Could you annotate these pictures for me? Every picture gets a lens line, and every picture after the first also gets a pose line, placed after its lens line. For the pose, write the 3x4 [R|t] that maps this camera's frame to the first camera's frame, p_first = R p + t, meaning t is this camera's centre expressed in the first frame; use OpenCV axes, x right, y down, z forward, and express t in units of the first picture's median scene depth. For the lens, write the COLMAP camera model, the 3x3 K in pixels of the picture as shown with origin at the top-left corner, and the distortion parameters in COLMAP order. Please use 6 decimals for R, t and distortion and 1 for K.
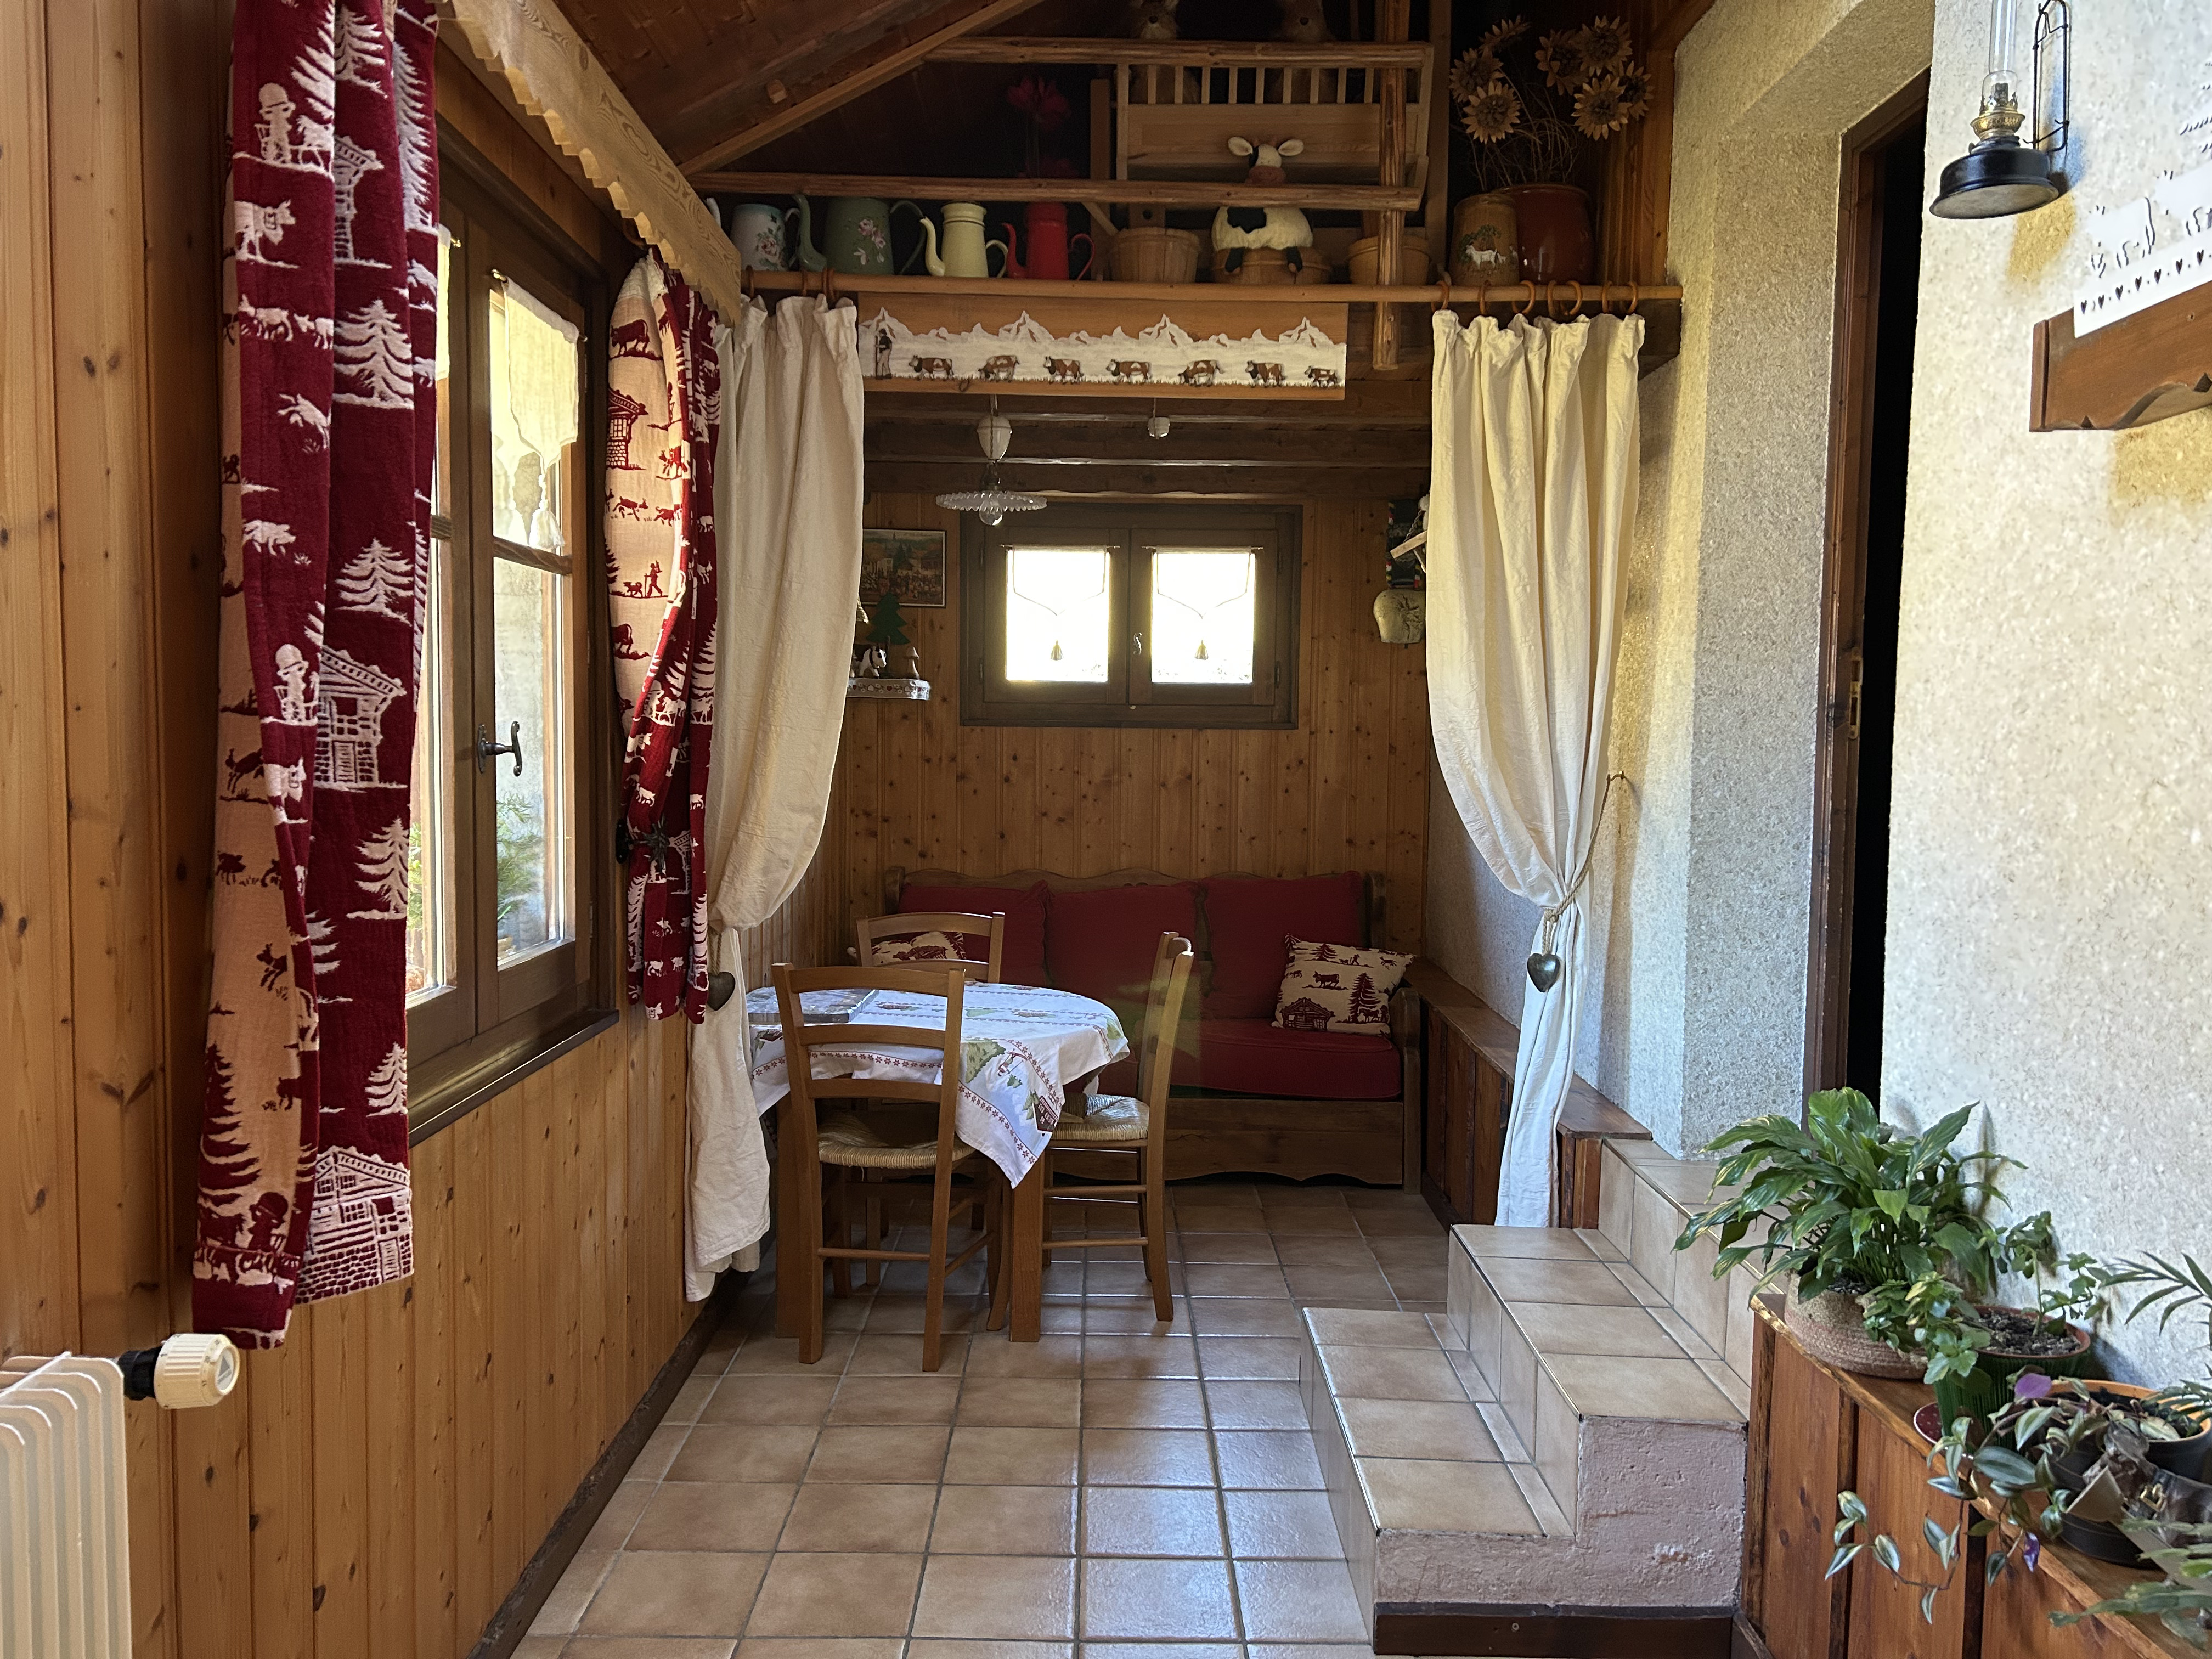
lens RADIAL K [[1668.8, 0, 1102.7], [0, 1668.8, 833.0], [0, 0, 1]] dist [0.012366, 0.003738]
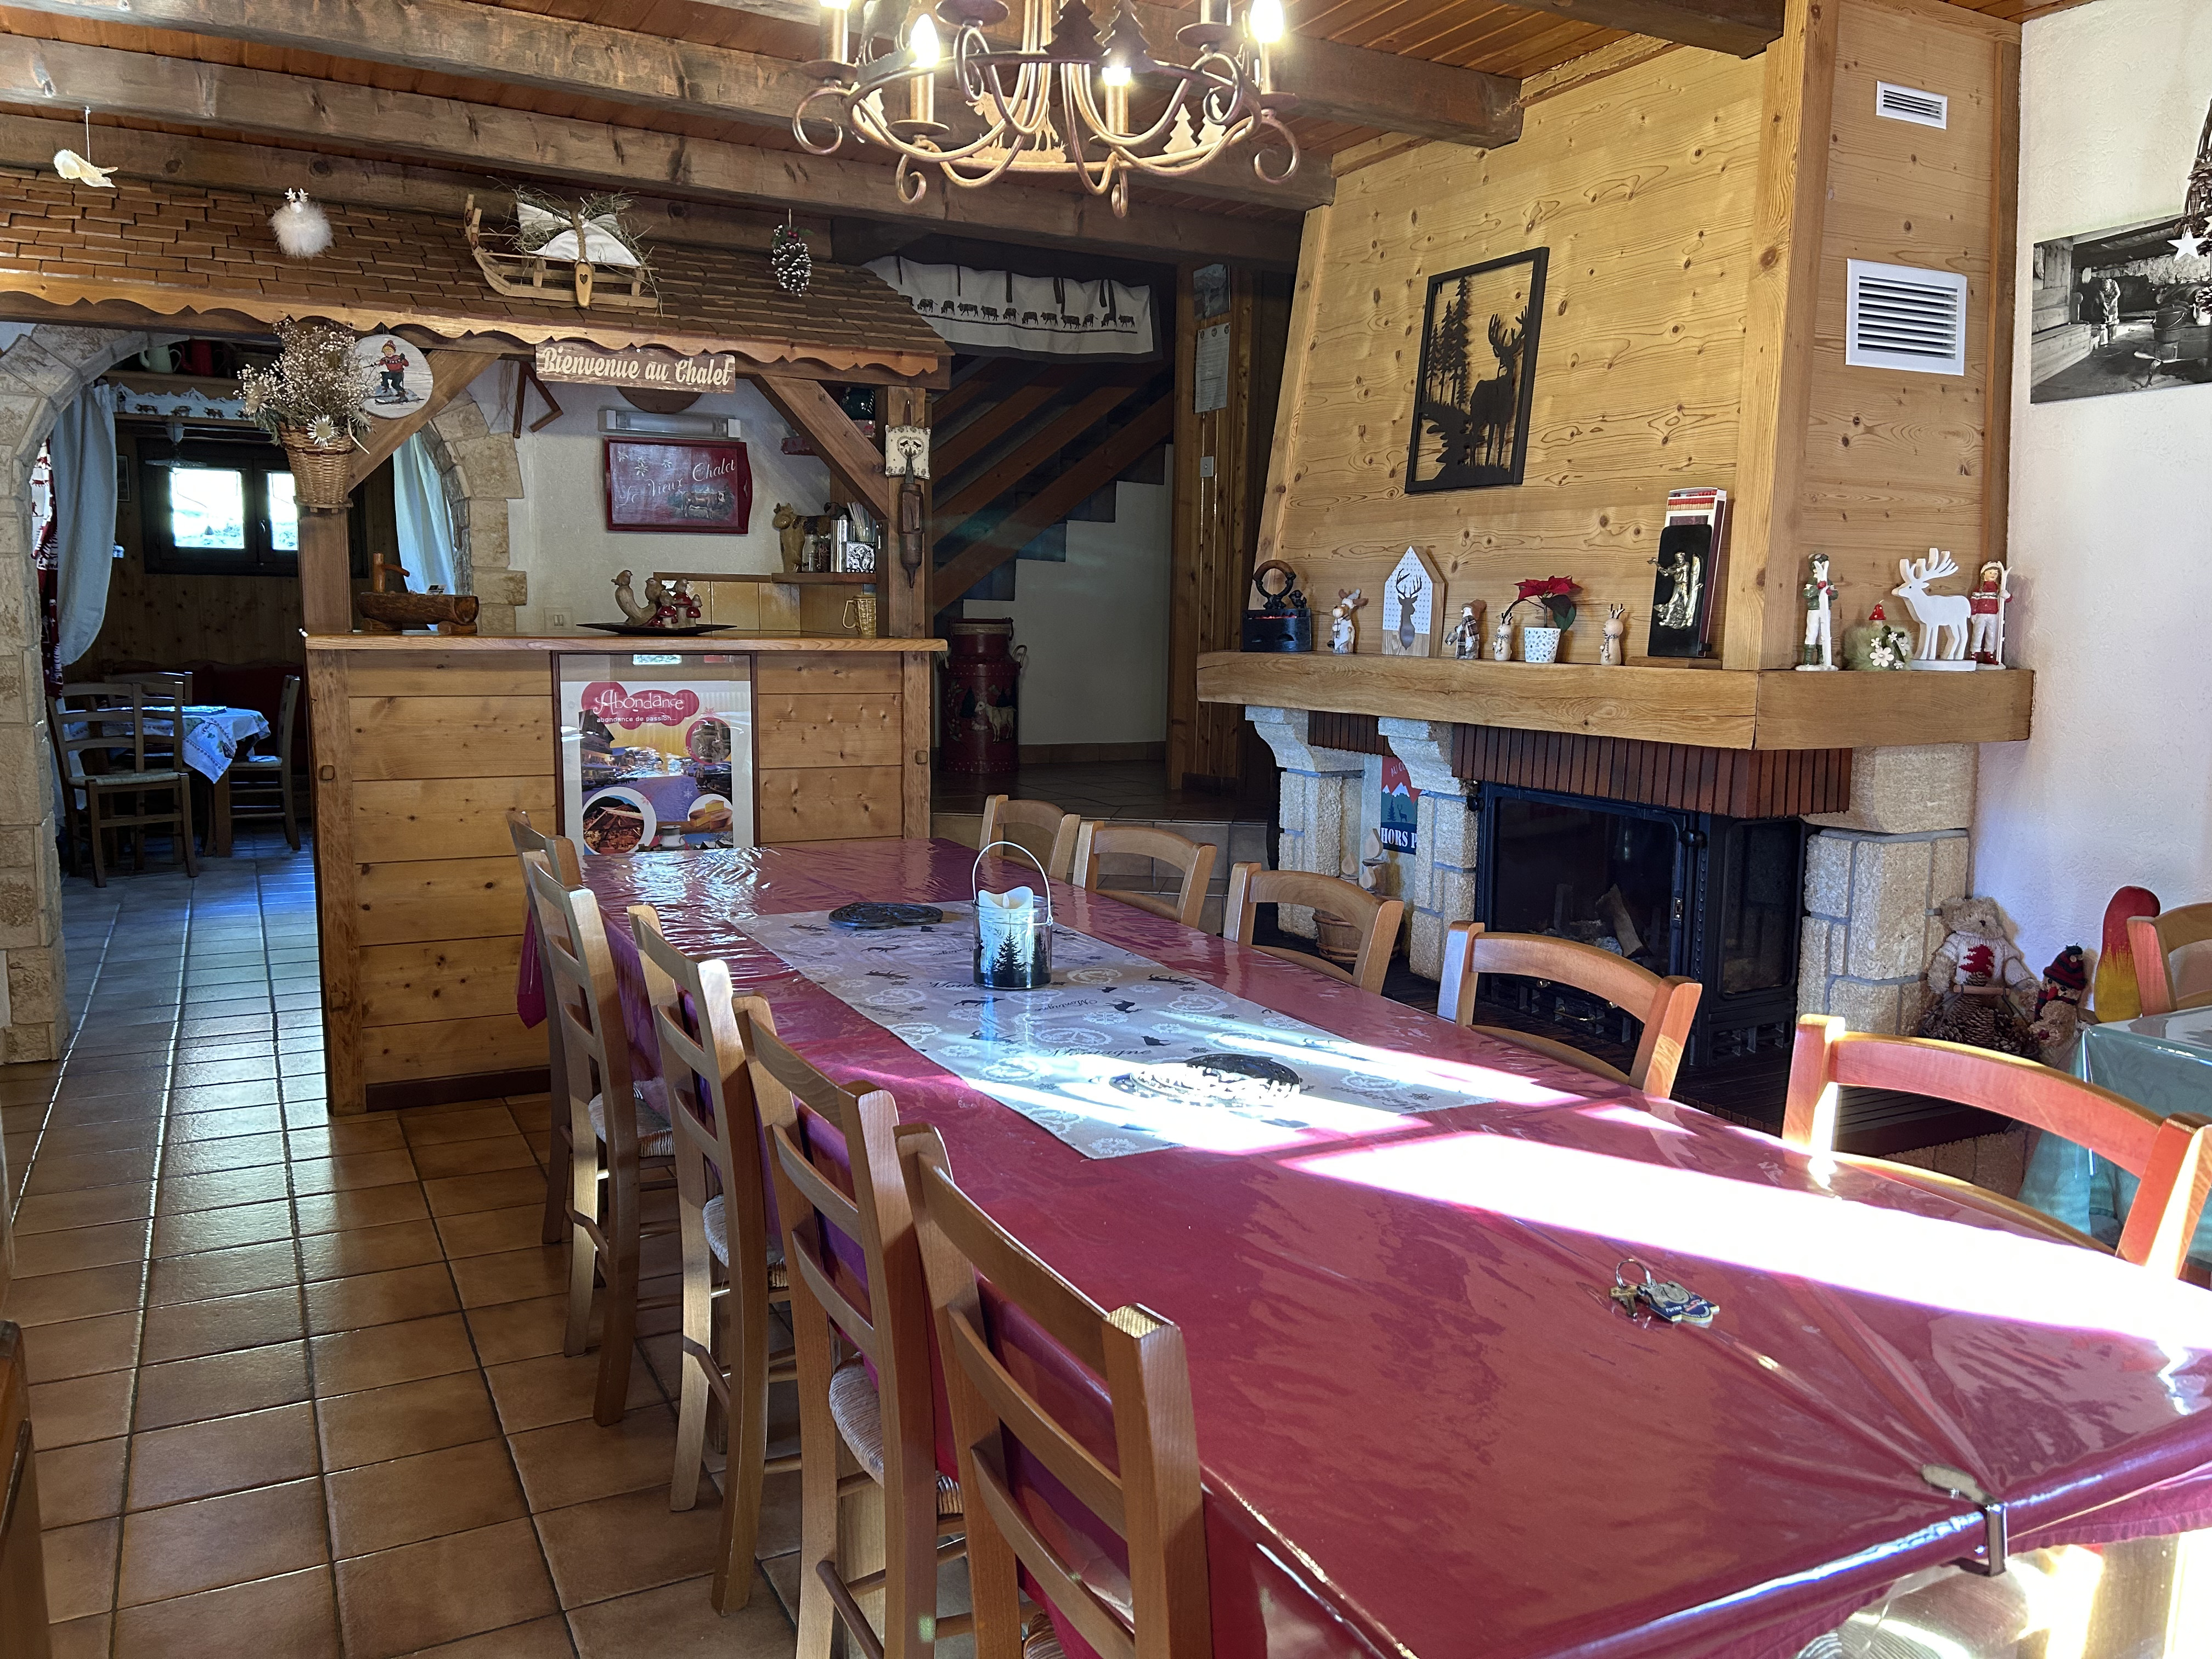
lens RADIAL K [[1668.8, 0, 1101.8], [0, 1668.8, 833.5], [0, 0, 1]] dist [0.012366, 0.003738]
pose [[0.890251, -0.061957, 0.451236, -0.012130], [0.024029, 0.995714, 0.089309, 0.107978], [-0.454835, -0.068665, 0.887924, -1.494879]]
